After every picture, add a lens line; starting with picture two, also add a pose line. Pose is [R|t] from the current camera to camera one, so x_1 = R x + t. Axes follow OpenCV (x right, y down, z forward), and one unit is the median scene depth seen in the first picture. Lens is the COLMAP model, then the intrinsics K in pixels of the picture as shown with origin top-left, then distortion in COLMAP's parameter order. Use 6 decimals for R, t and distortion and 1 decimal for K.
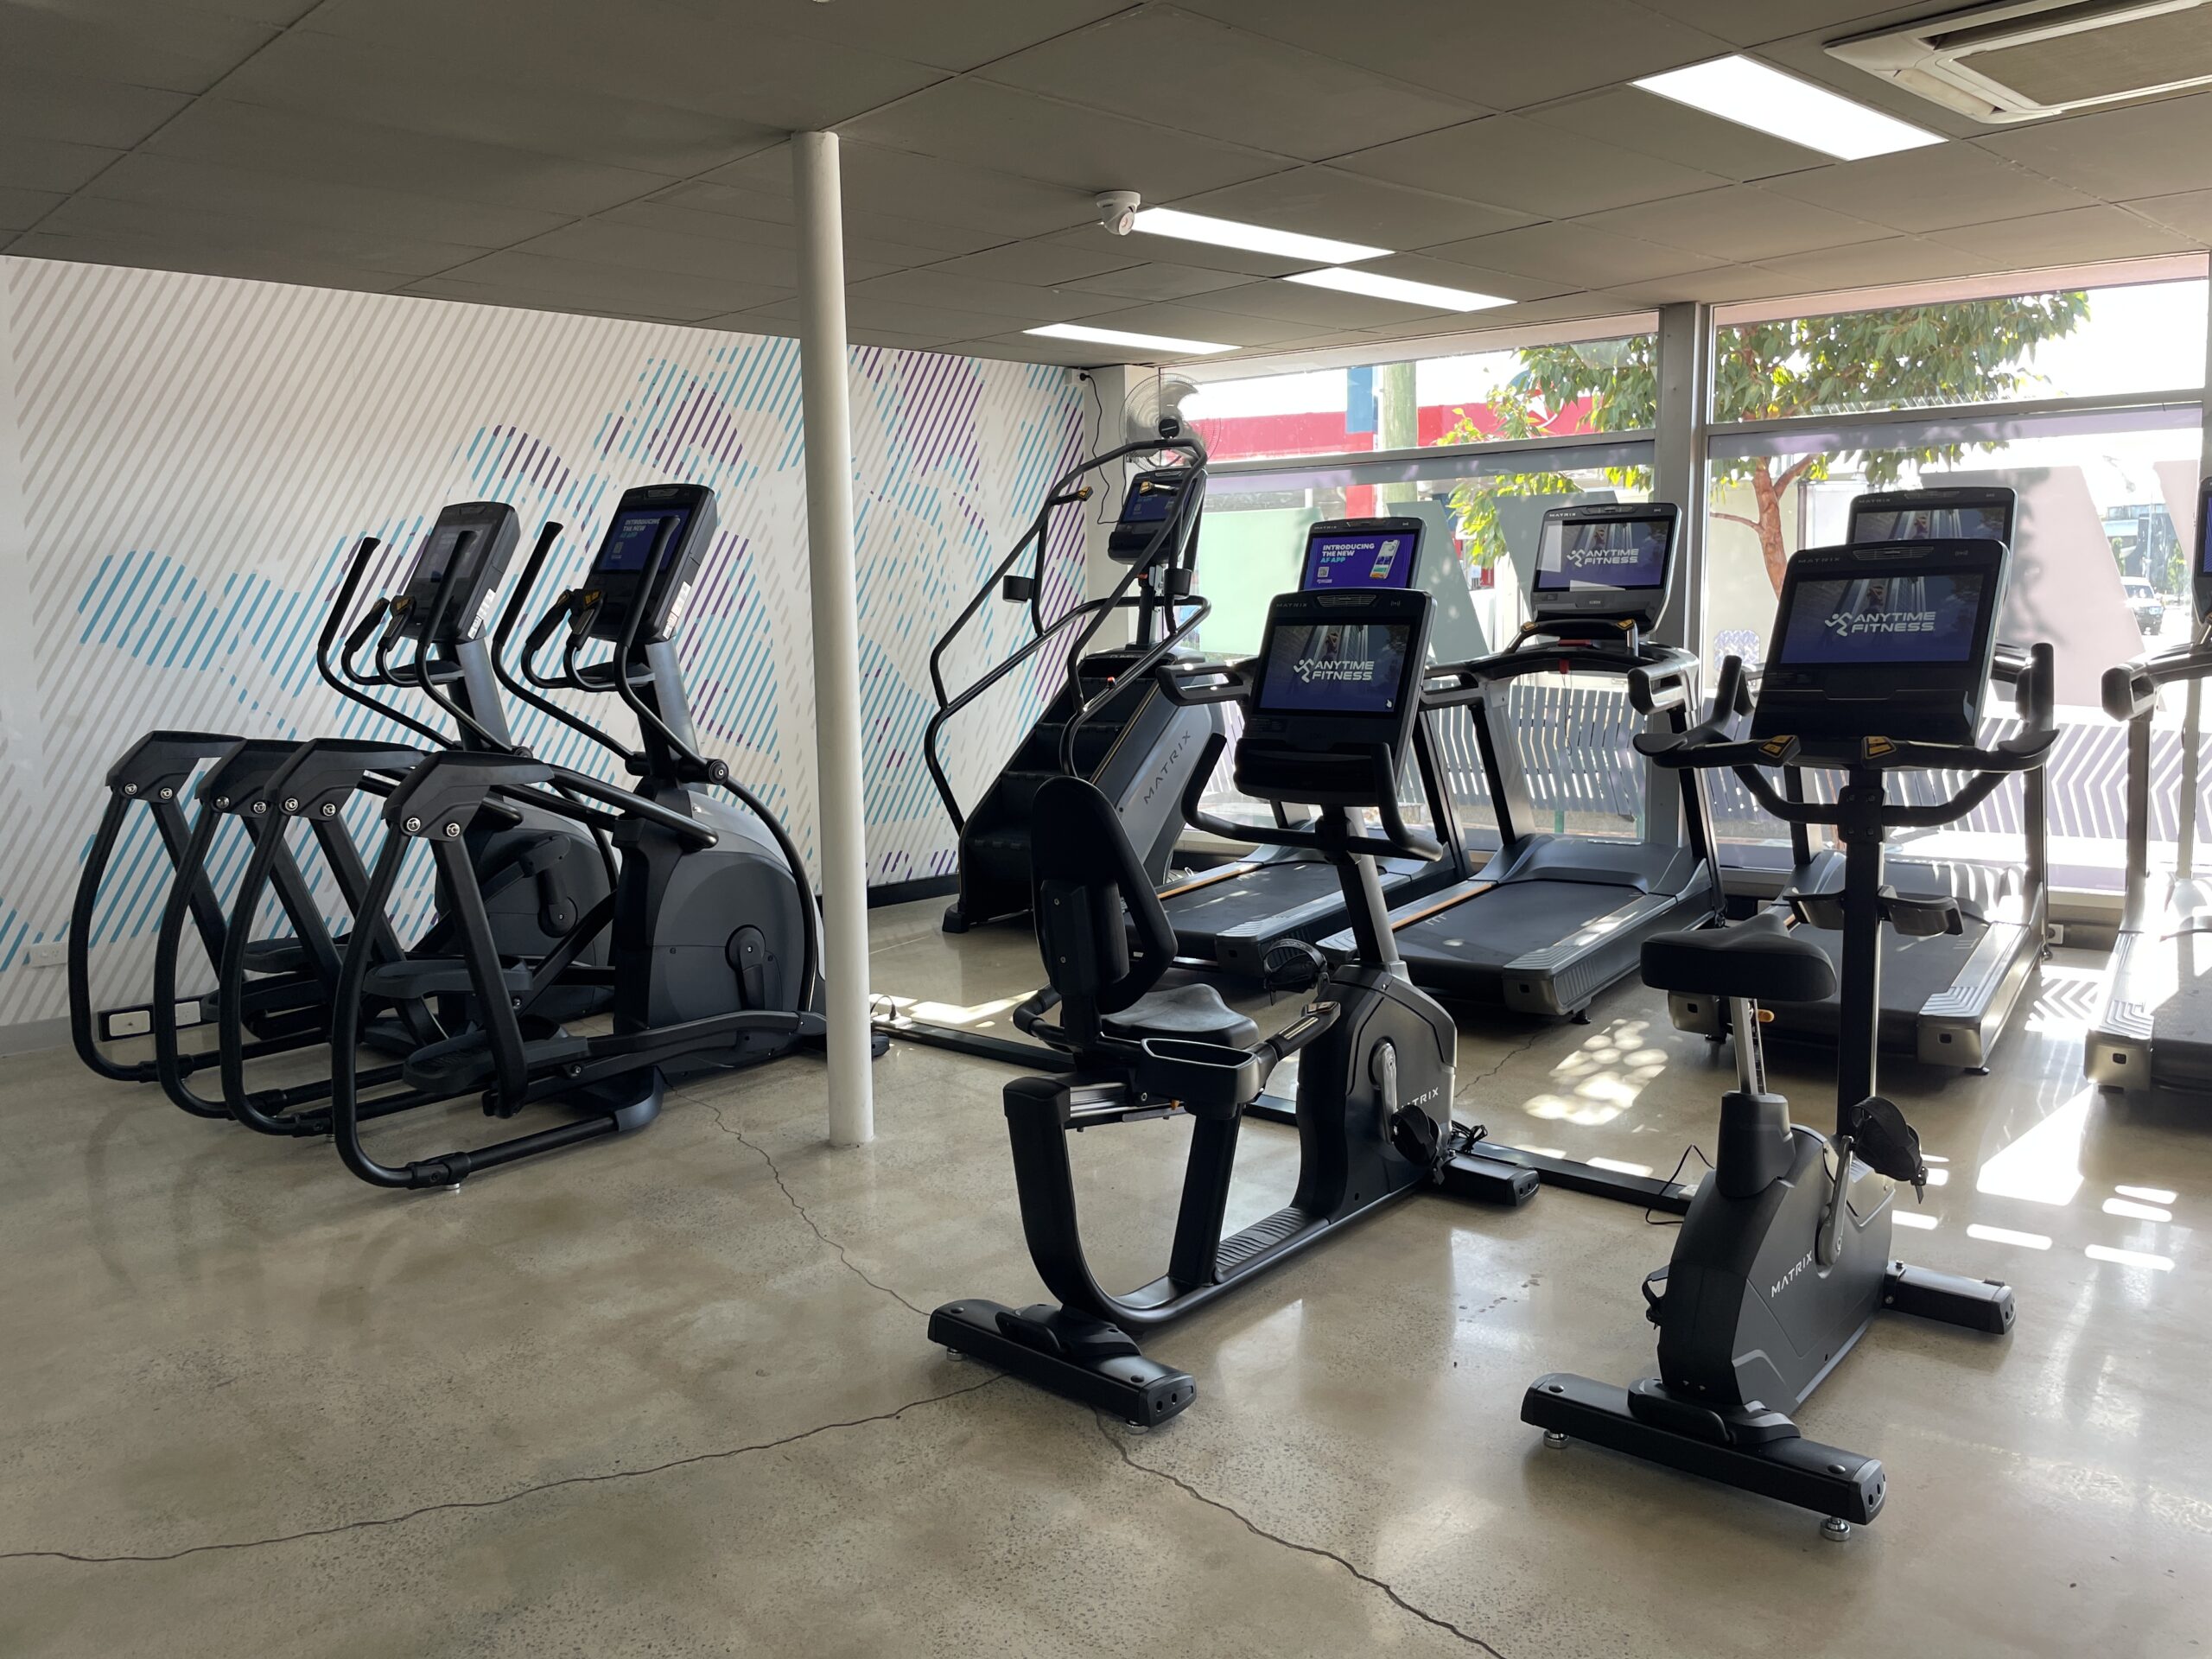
lens RADIAL K [[1677.8, 0, 1119.7], [0, 1677.8, 818.3], [0, 0, 1]] dist [0.078691, -0.101131]
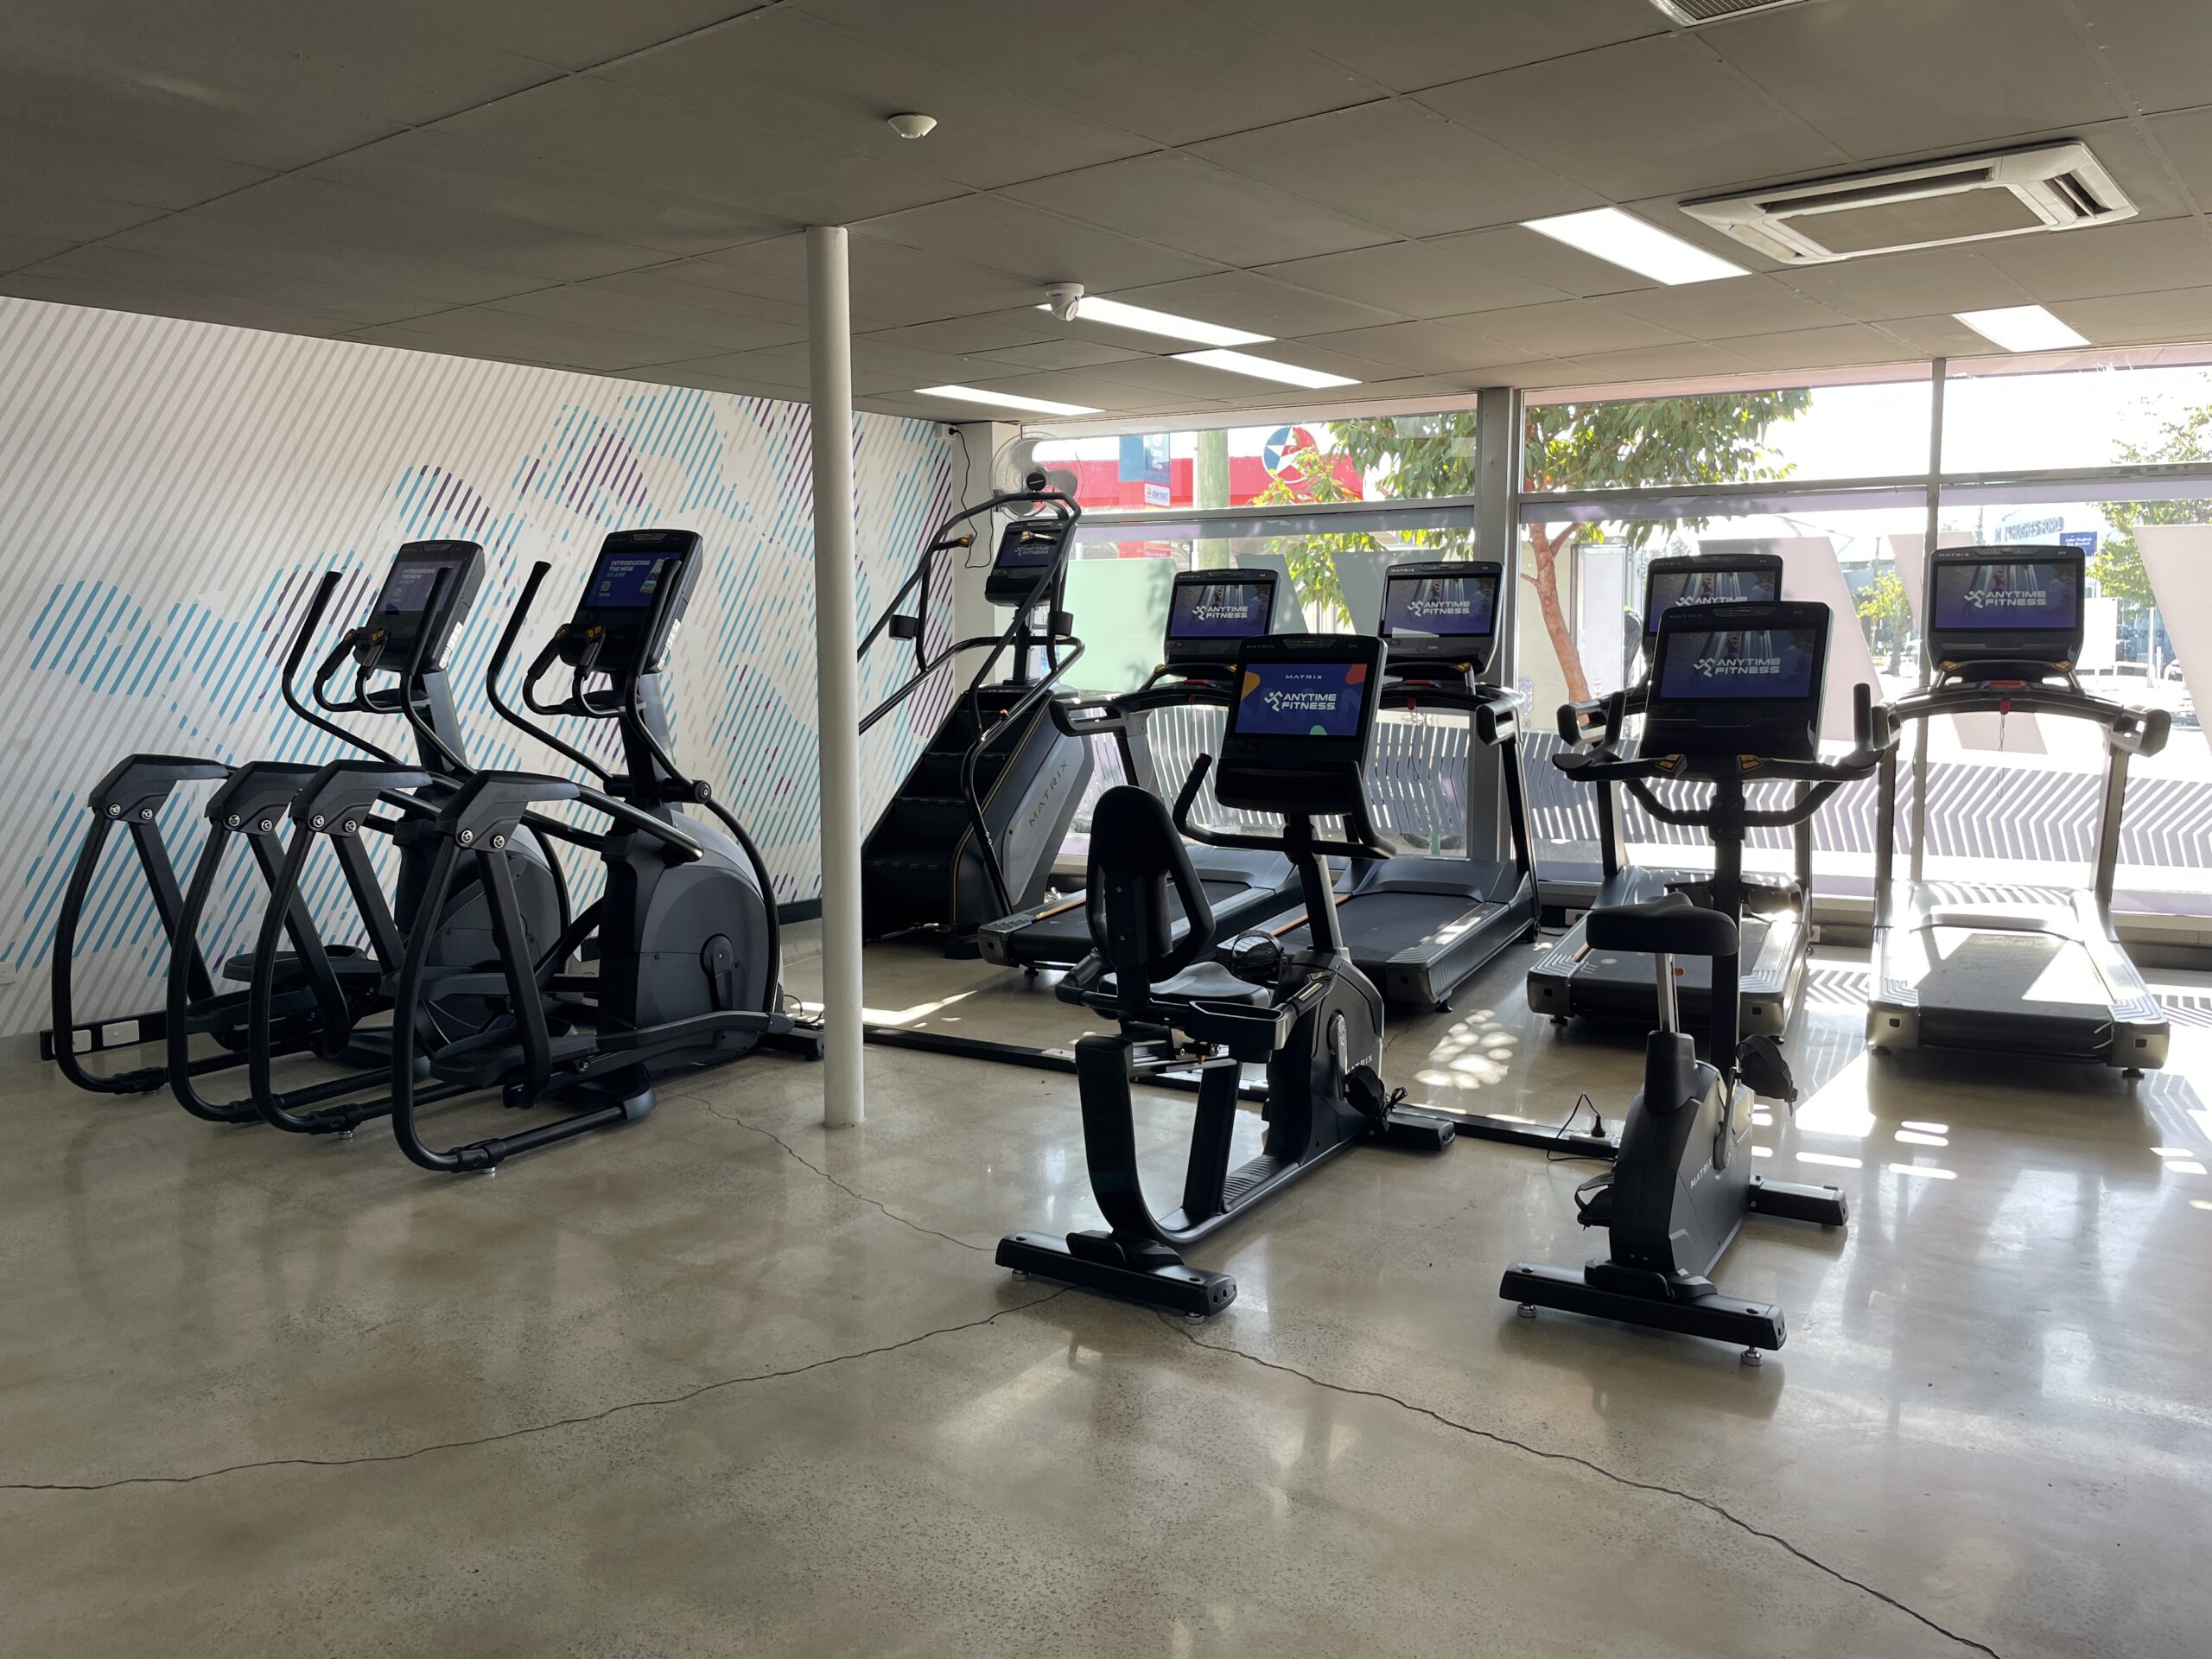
lens RADIAL K [[1677.8, 0, 1111.7], [0, 1677.8, 820.9], [0, 0, 1]] dist [0.078691, -0.101131]
pose [[0.989304, -0.003044, 0.145840, -0.118469], [0.006246, 0.999749, -0.021503, 0.014423], [-0.145738, 0.022184, 0.989075, -0.105159]]
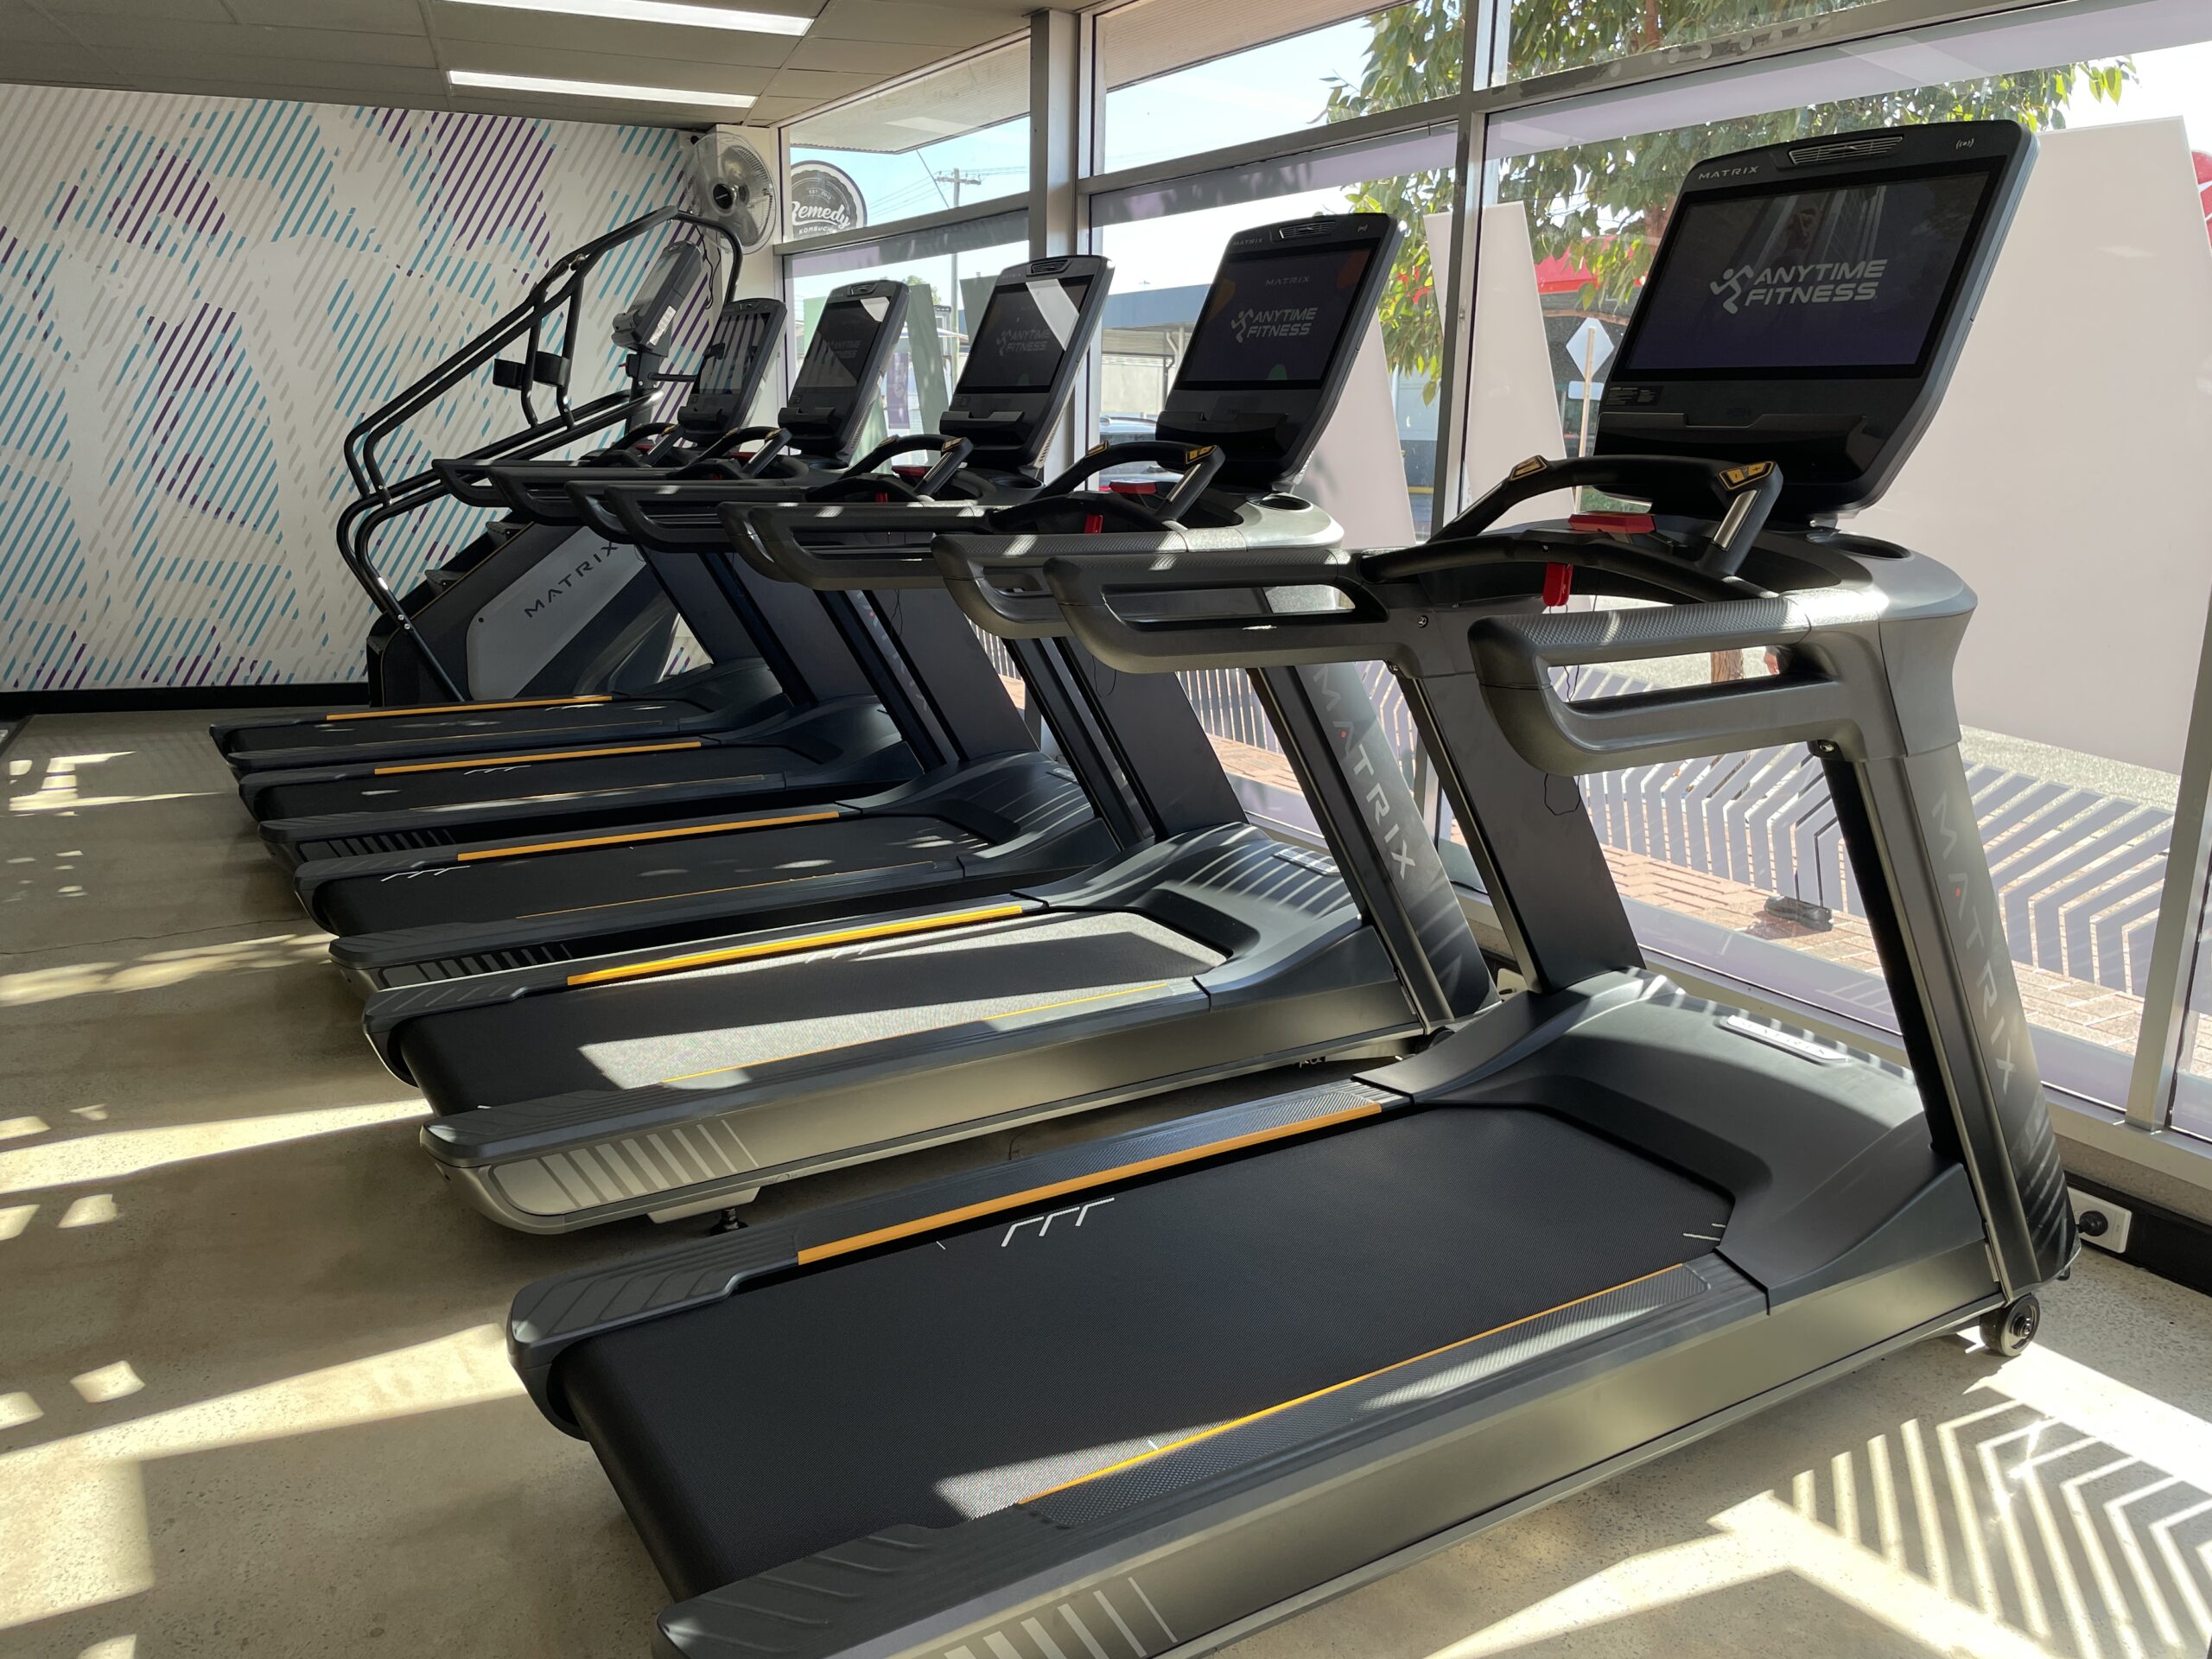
lens RADIAL K [[1677.8, 0, 1103.6], [0, 1677.8, 803.6], [0, 0, 1]] dist [0.078691, -0.101131]
pose [[0.896465, 0.137622, -0.421201, 0.909230], [-0.097218, 0.988473, 0.116058, -0.060543], [0.432318, -0.063094, 0.899511, 0.399317]]
